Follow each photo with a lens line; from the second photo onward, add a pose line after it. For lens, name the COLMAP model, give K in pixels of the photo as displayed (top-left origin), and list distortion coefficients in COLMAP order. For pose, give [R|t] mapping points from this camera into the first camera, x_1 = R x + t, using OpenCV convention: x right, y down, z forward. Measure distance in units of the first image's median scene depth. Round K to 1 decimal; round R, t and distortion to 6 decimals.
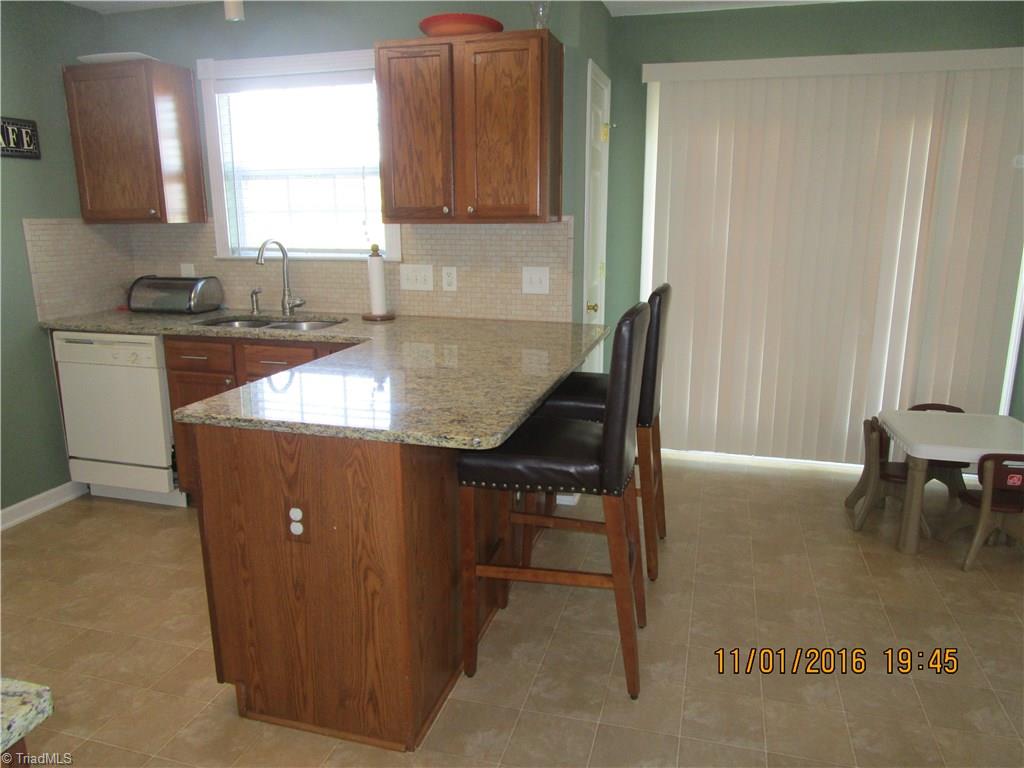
lens RADIAL K [[728.1, 0, 512.0], [0, 728.1, 384.0], [0, 0, 1]] dist [-0.040971, 0.022683]
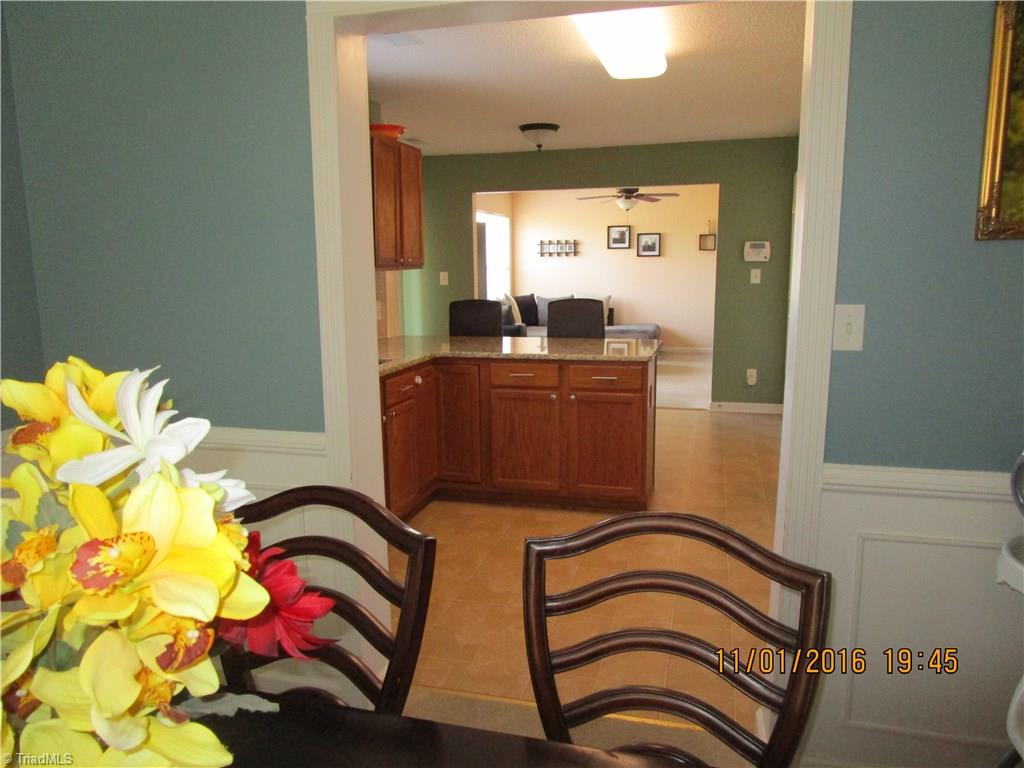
lens RADIAL K [[728.1, 0, 512.0], [0, 728.1, 384.0], [0, 0, 1]] dist [-0.040971, 0.022683]
pose [[-0.017955, -0.162028, 0.986623, -1.350403], [0.240404, 0.957133, 0.161560, -0.168675], [-0.970507, 0.240089, 0.021767, 0.739230]]
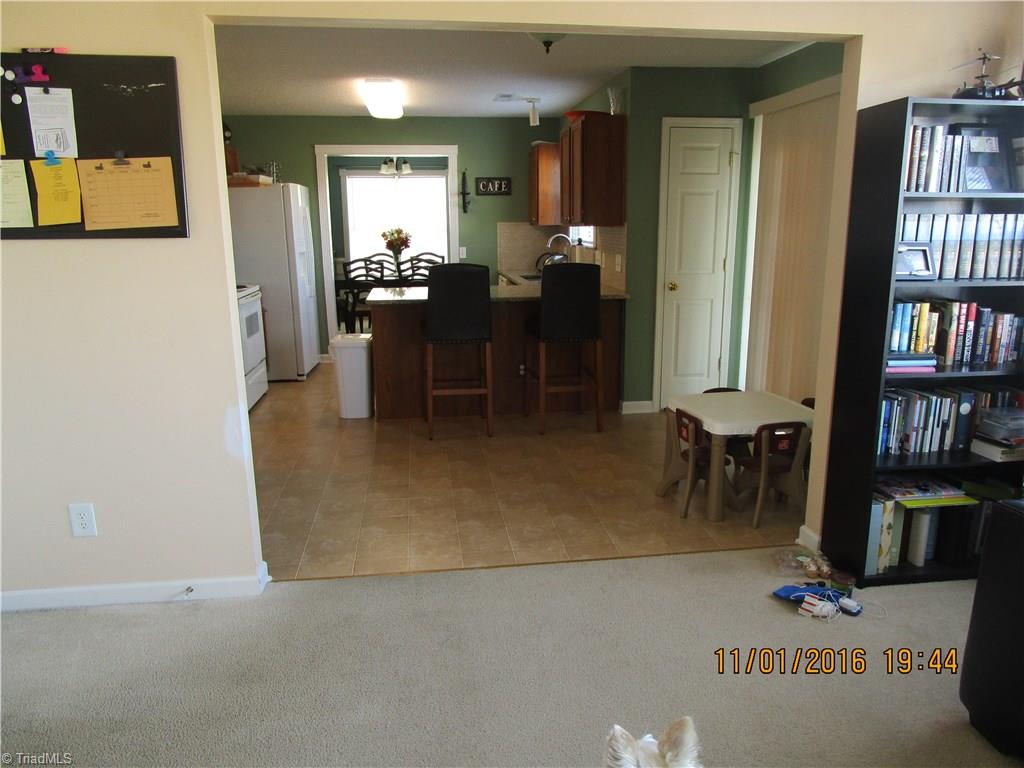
lens RADIAL K [[728.1, 0, 512.0], [0, 728.1, 384.0], [0, 0, 1]] dist [-0.040971, 0.022683]
pose [[0.405637, 0.195059, -0.892979, 1.403071], [-0.204352, 0.971588, 0.119403, -0.023033], [0.890898, 0.134047, 0.433973, 0.134158]]
